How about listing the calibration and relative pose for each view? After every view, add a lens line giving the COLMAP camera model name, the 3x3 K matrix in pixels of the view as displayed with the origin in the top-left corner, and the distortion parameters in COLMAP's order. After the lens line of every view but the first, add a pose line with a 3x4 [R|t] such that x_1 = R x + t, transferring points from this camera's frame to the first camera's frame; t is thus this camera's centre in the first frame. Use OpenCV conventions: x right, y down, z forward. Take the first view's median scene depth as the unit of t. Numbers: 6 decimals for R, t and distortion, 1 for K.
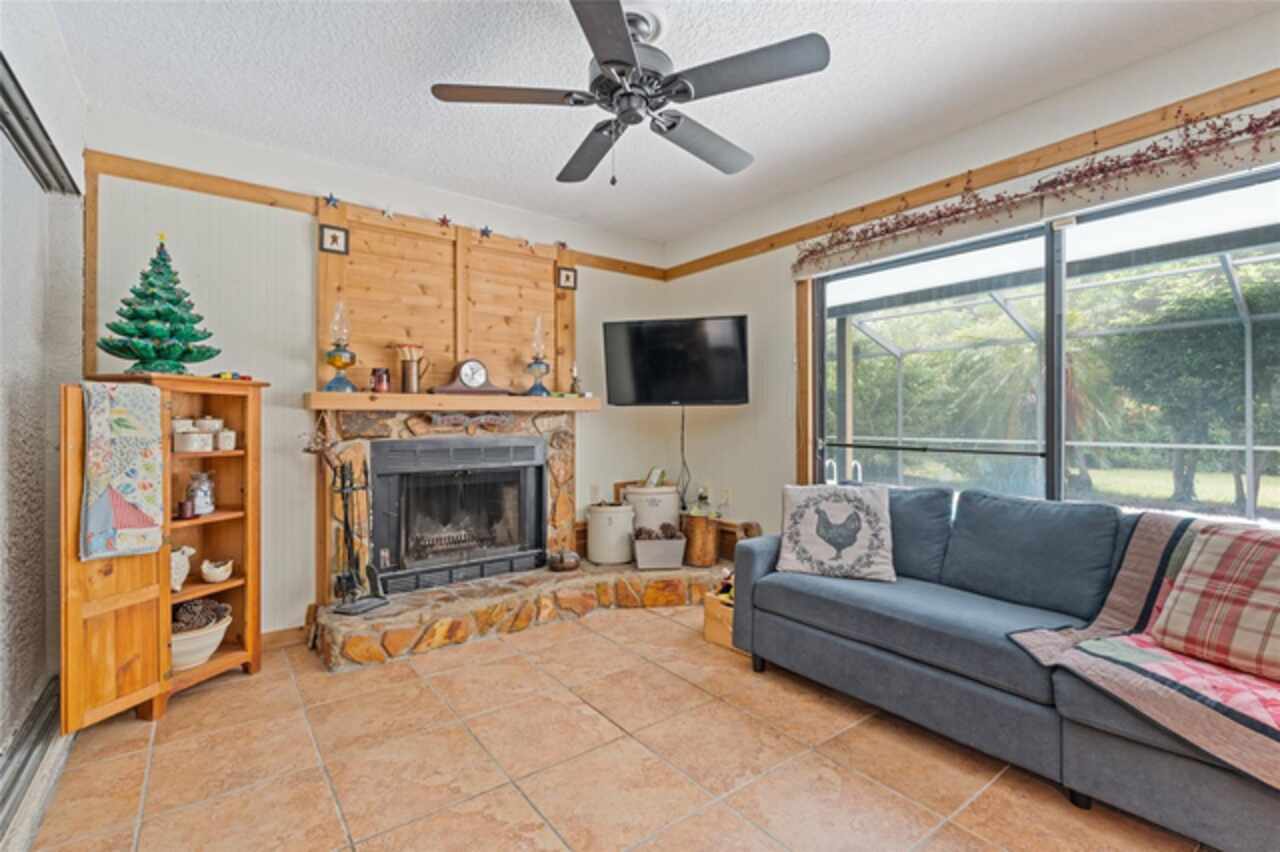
lens RADIAL K [[570.4, 0, 639.8], [0, 570.4, 420.3], [0, 0, 1]] dist [0.001293, -0.000030]
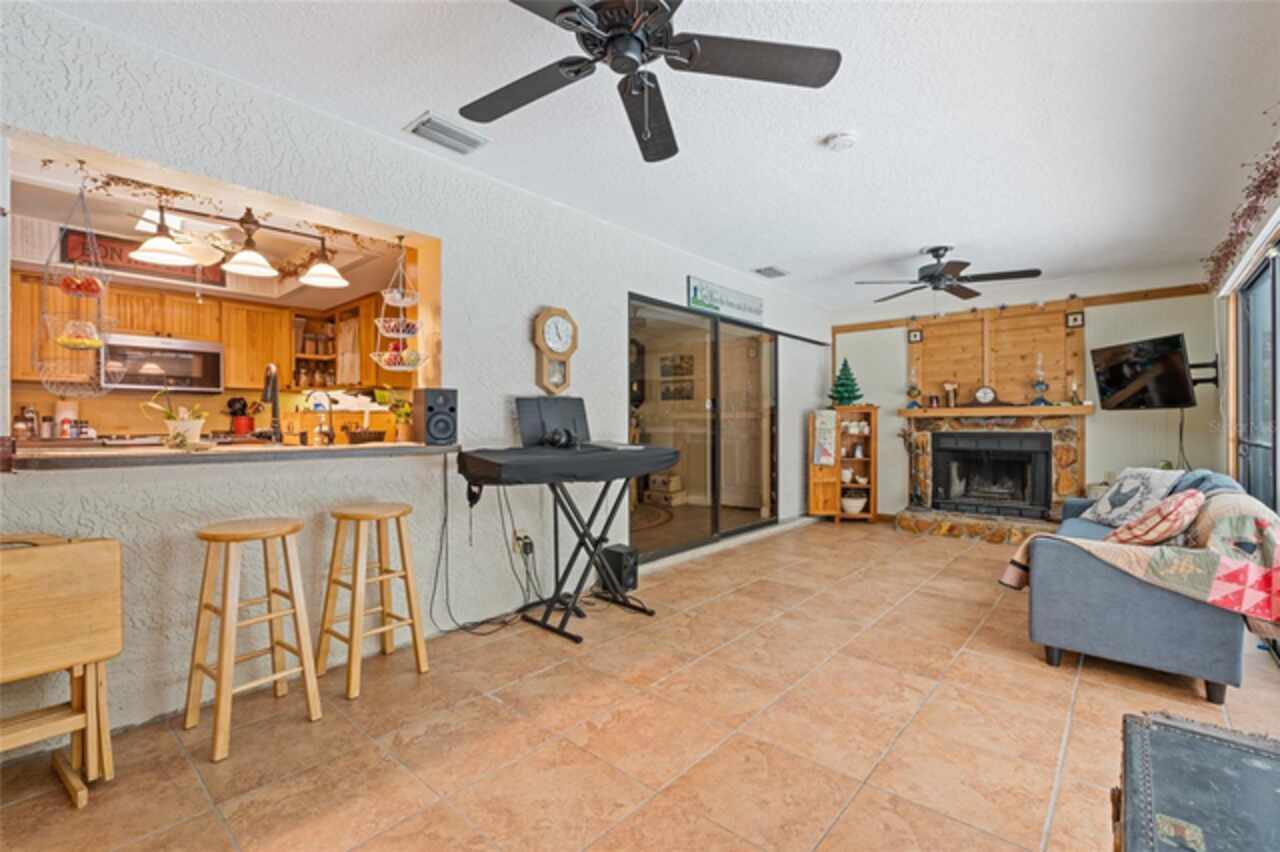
lens RADIAL K [[570.4, 0, 639.9], [0, 570.4, 425.7], [0, 0, 1]] dist [0.001293, -0.000030]
pose [[0.203822, 0.003644, -0.979001, 1.274393], [0.002448, 0.999988, 0.004232, 0.002913], [0.979005, -0.003260, 0.203810, -0.411566]]
